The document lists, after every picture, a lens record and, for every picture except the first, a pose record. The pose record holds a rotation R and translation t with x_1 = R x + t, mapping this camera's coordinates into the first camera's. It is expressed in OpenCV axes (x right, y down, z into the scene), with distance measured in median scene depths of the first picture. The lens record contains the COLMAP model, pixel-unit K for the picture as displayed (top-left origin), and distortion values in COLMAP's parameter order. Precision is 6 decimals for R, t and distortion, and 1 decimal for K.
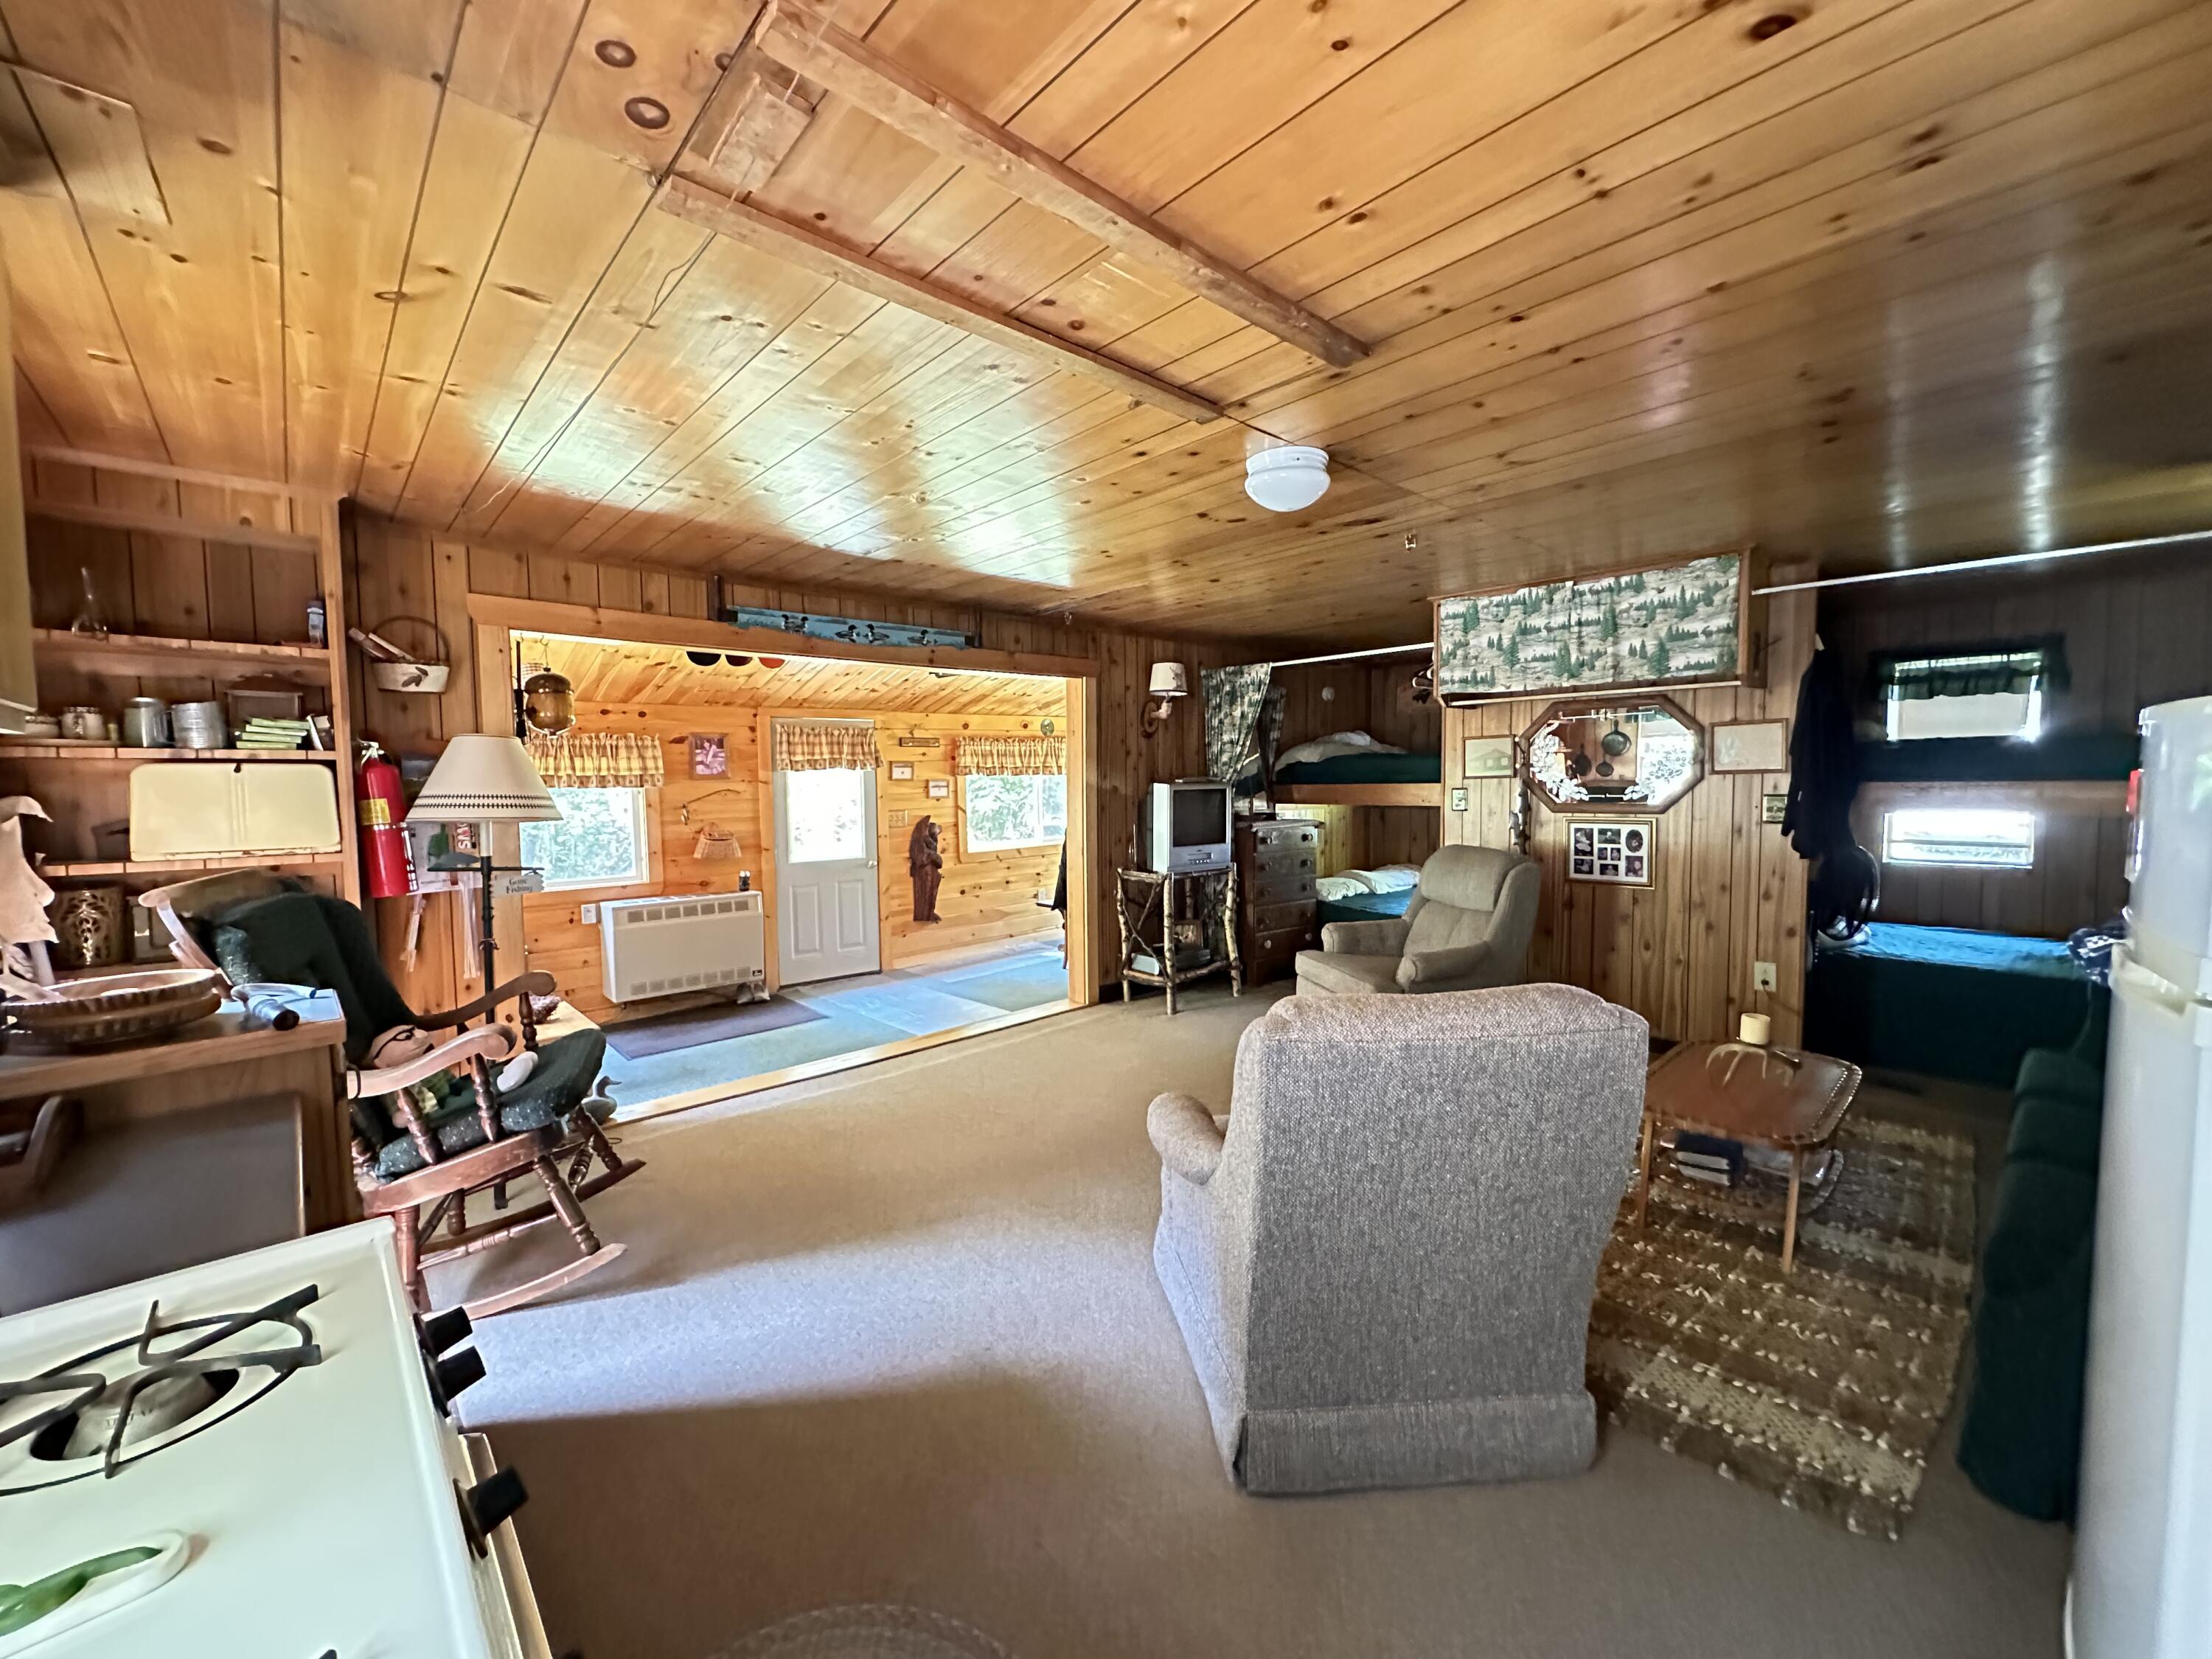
lens RADIAL K [[886.7, 0, 1106.0], [0, 886.7, 829.5], [0, 0, 1]] dist [-0.000407, -0.000023]
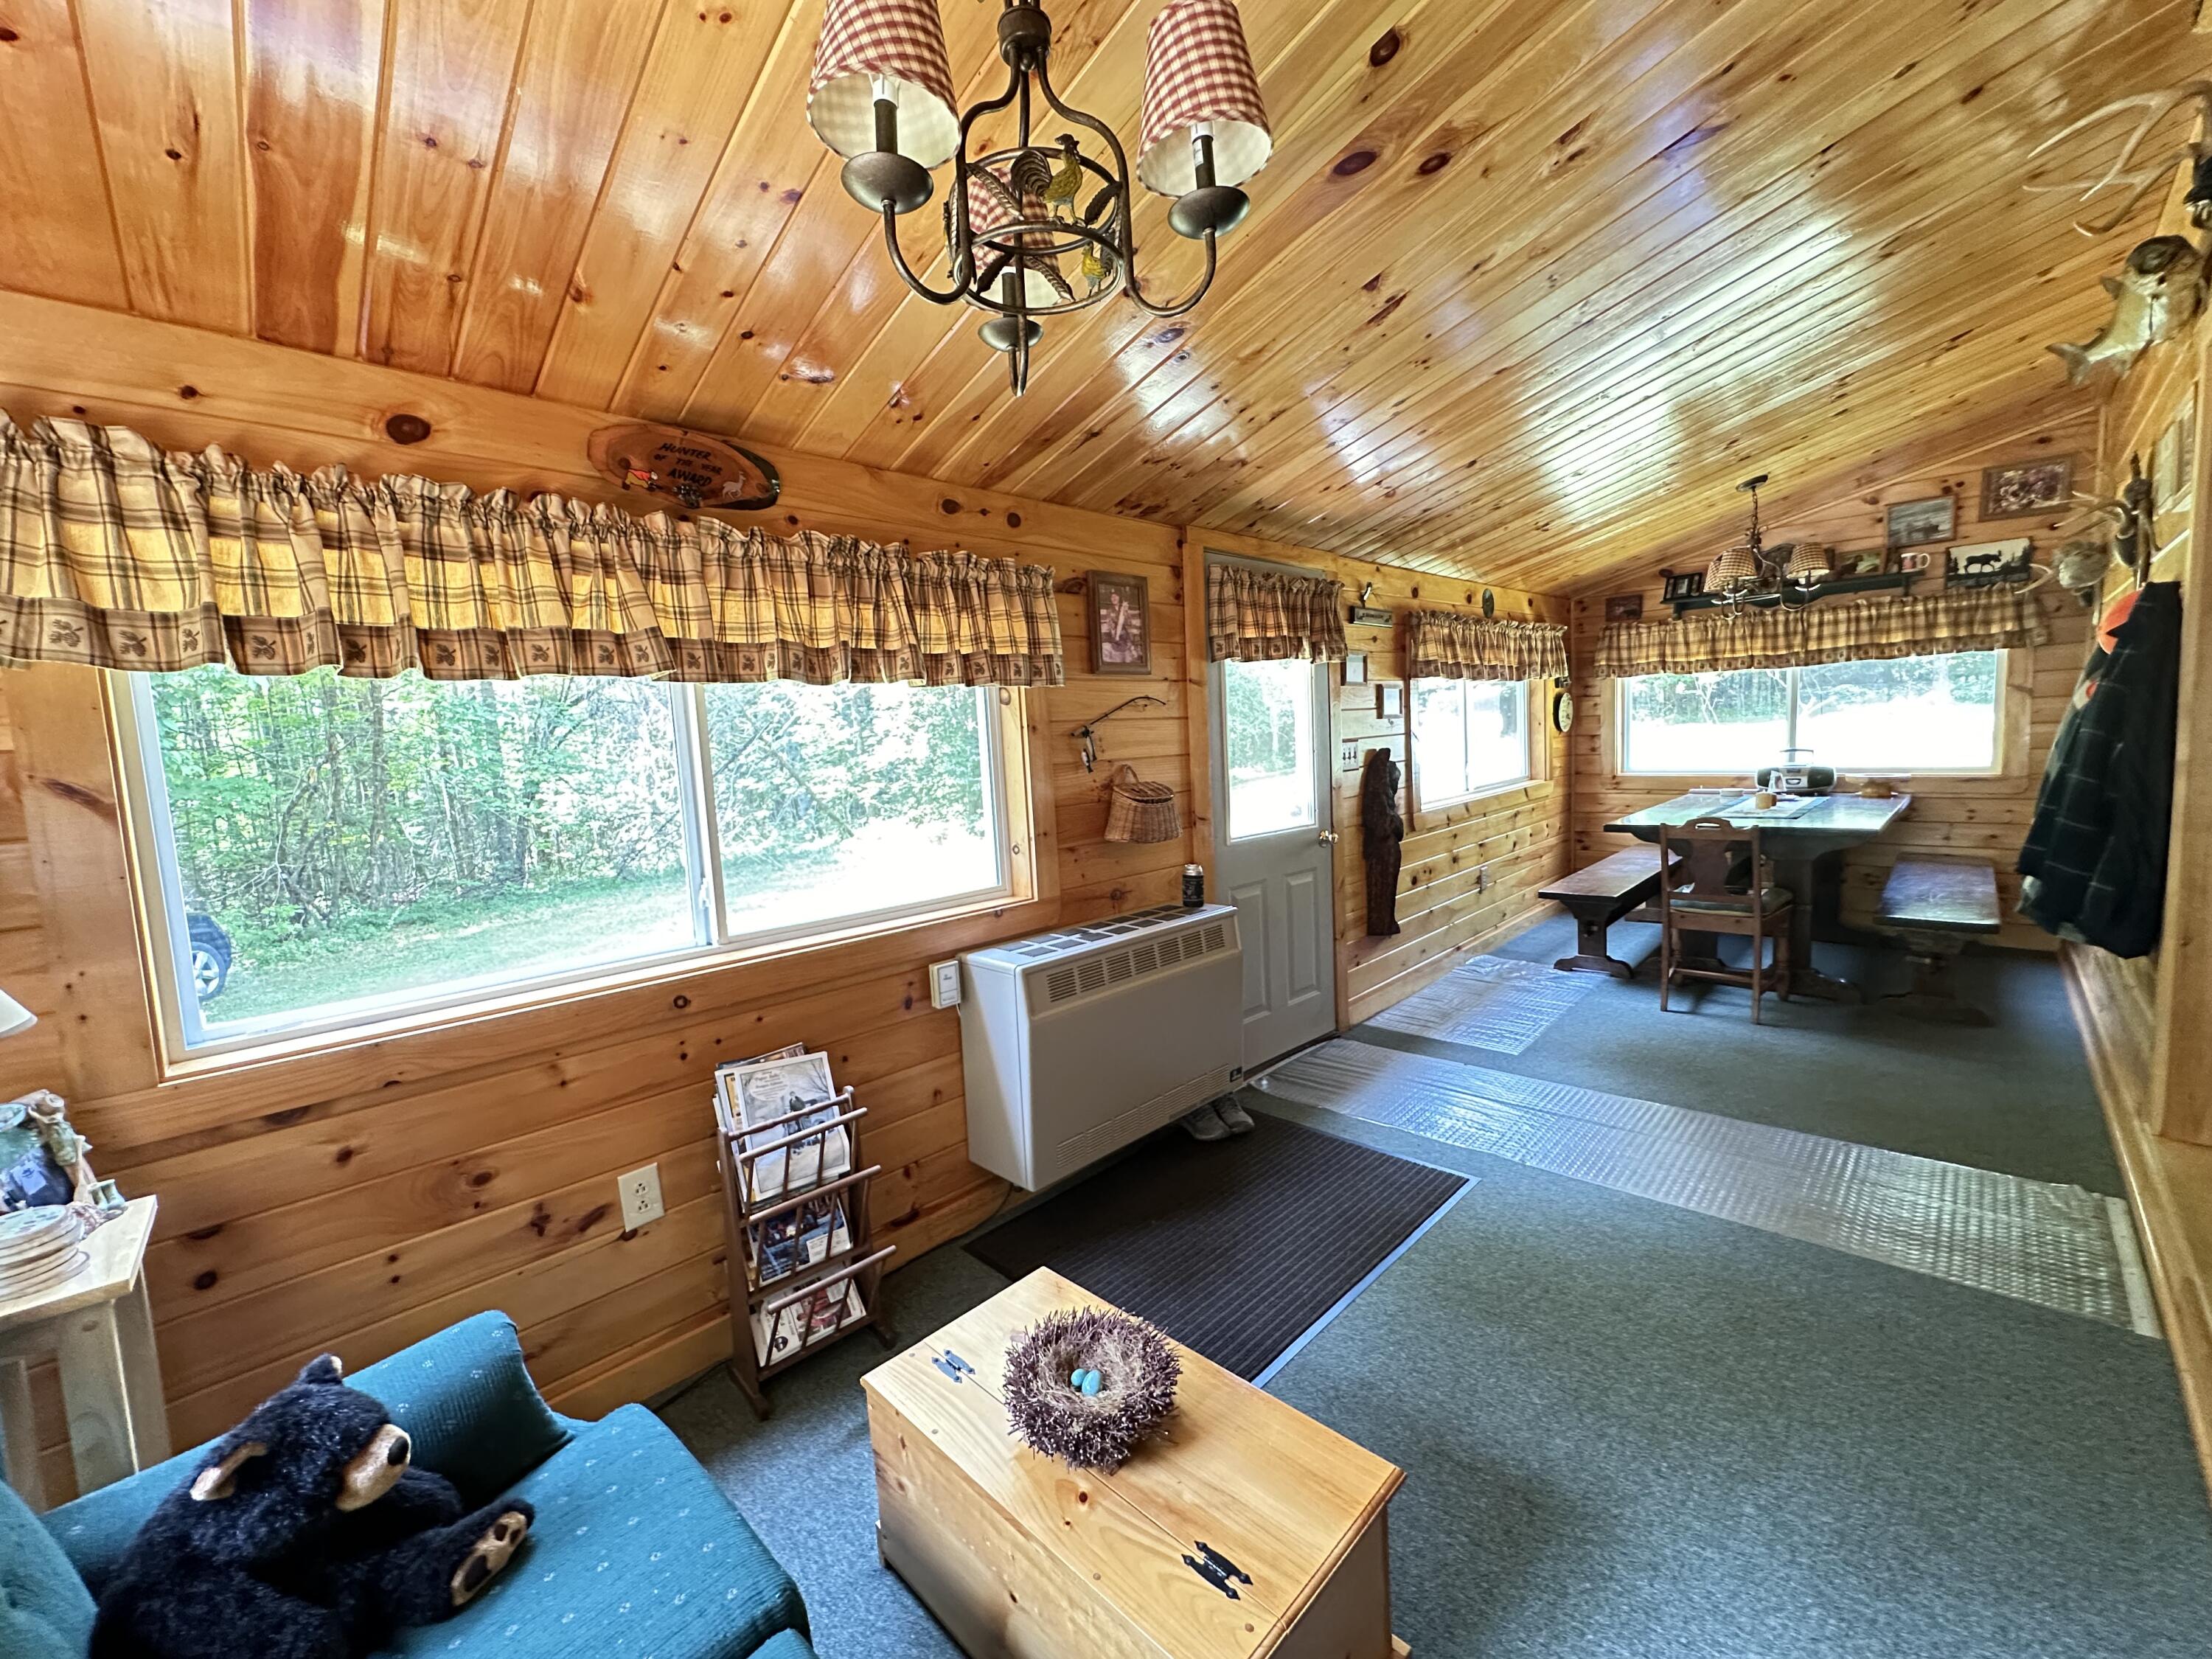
lens RADIAL K [[883.2, 0, 1106.0], [0, 883.2, 829.5], [0, 0, 1]] dist [-0.000143, -0.000005]
pose [[0.998154, -0.045266, 0.040486, -0.483579], [0.043812, 0.998387, 0.036115, 0.009083], [-0.042055, -0.034275, 0.998527, 0.534571]]
